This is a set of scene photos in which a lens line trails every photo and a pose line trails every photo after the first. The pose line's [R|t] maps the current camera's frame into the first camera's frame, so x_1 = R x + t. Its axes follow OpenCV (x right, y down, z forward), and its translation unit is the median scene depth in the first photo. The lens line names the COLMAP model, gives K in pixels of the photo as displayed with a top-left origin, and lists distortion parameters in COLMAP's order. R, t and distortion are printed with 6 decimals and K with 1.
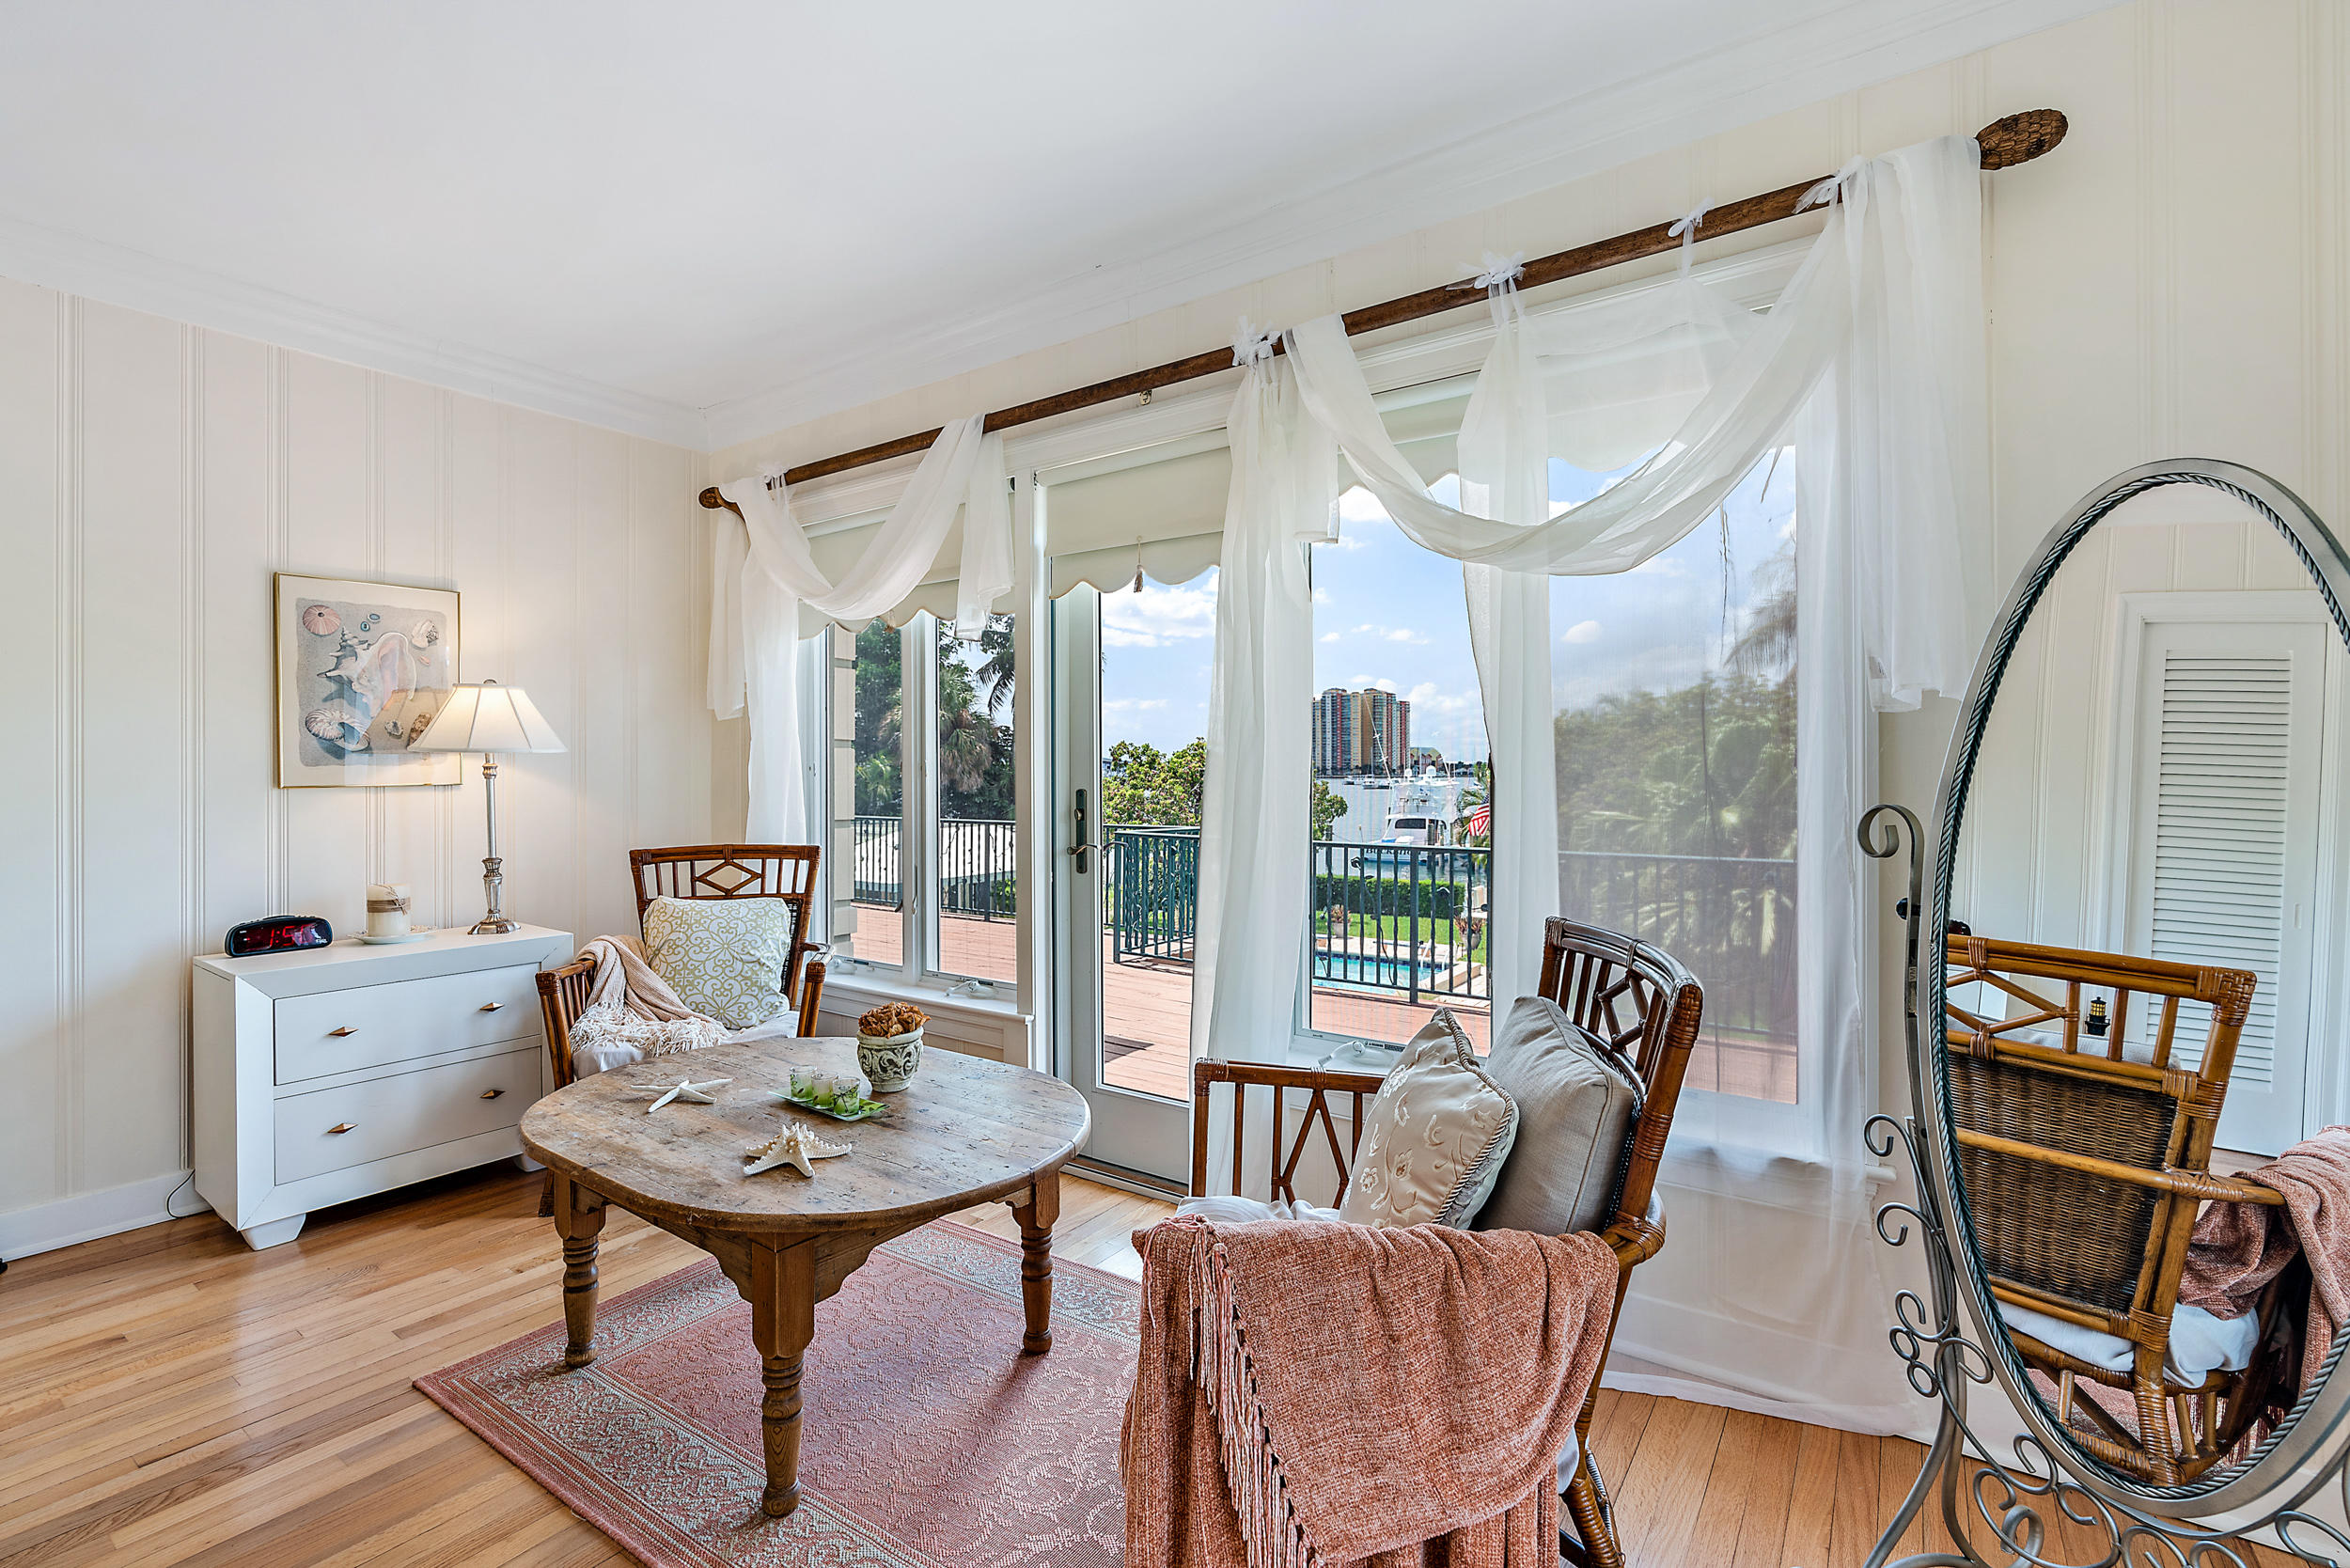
lens RADIAL K [[1049.9, 0, 1170.8], [0, 1049.9, 776.3], [0, 0, 1]] dist [-0.019030, 0.007311]
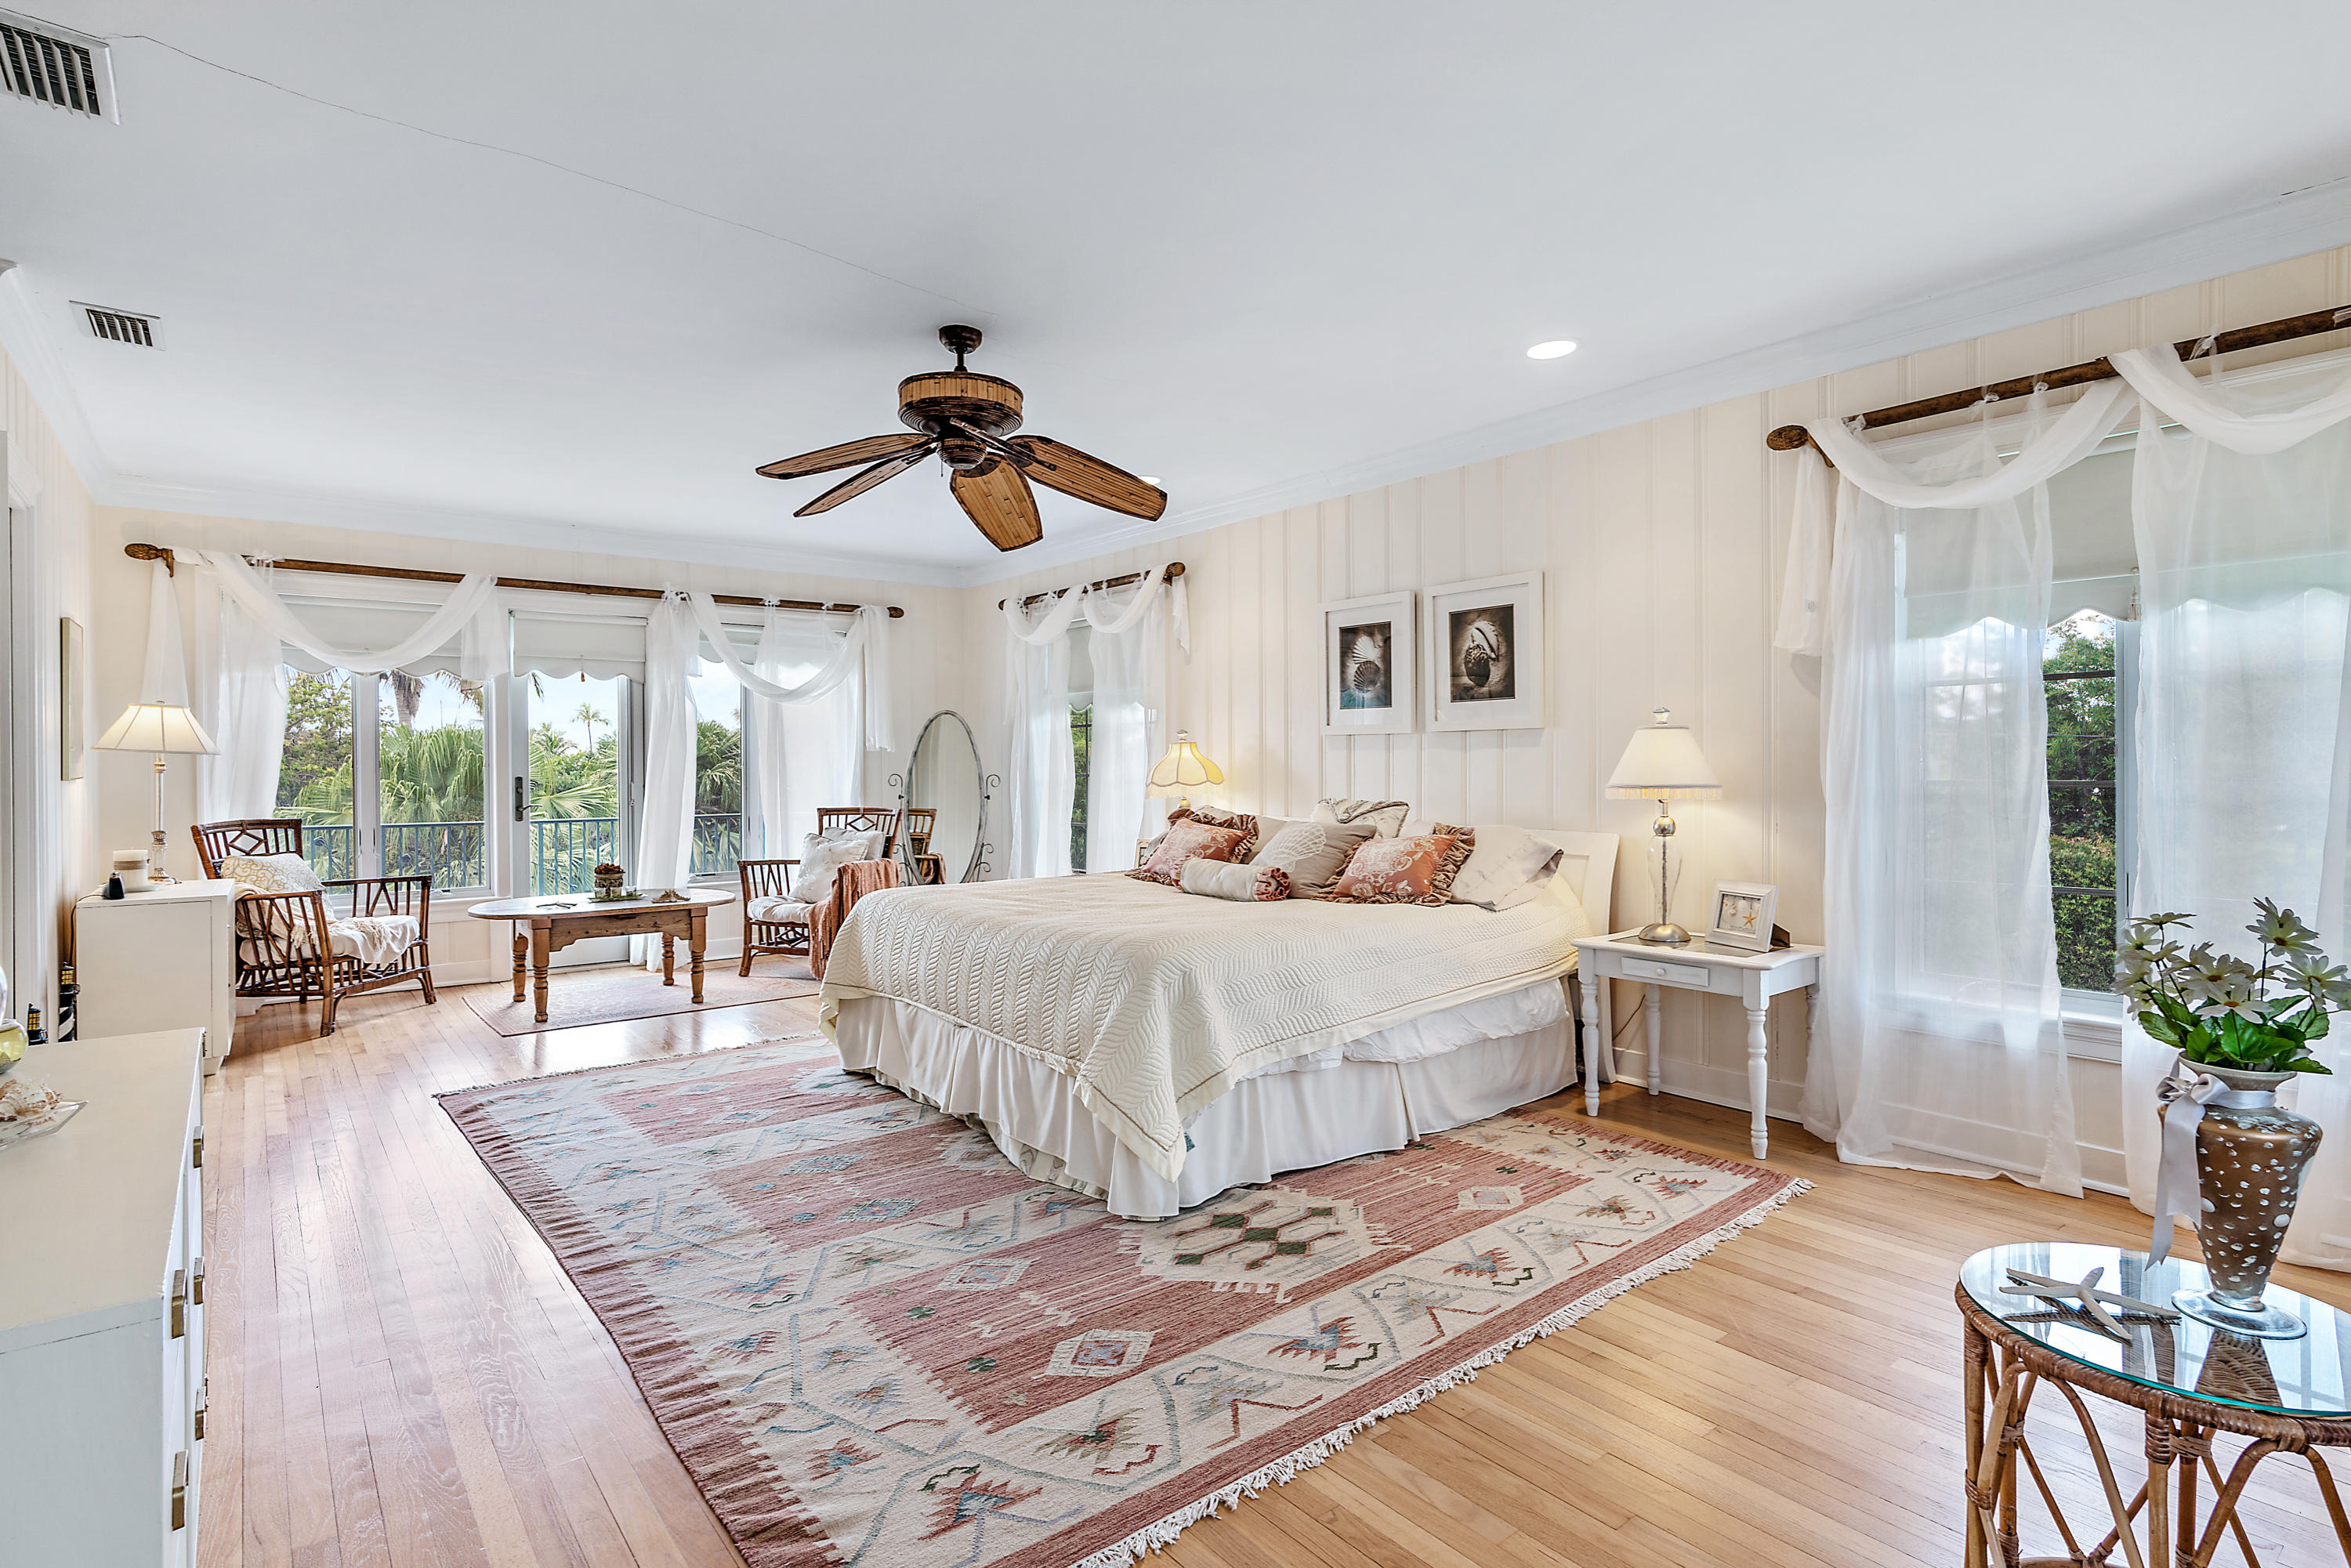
lens RADIAL K [[1169.4, 0, 1175.5], [0, 1169.4, 784.0], [0, 0, 1]] dist [-0.000291, -0.000015]
pose [[0.275990, -0.017634, 0.960999, -1.803522], [0.006397, 0.999843, 0.016509, -0.000780], [-0.961139, 0.001591, 0.276059, -0.721521]]
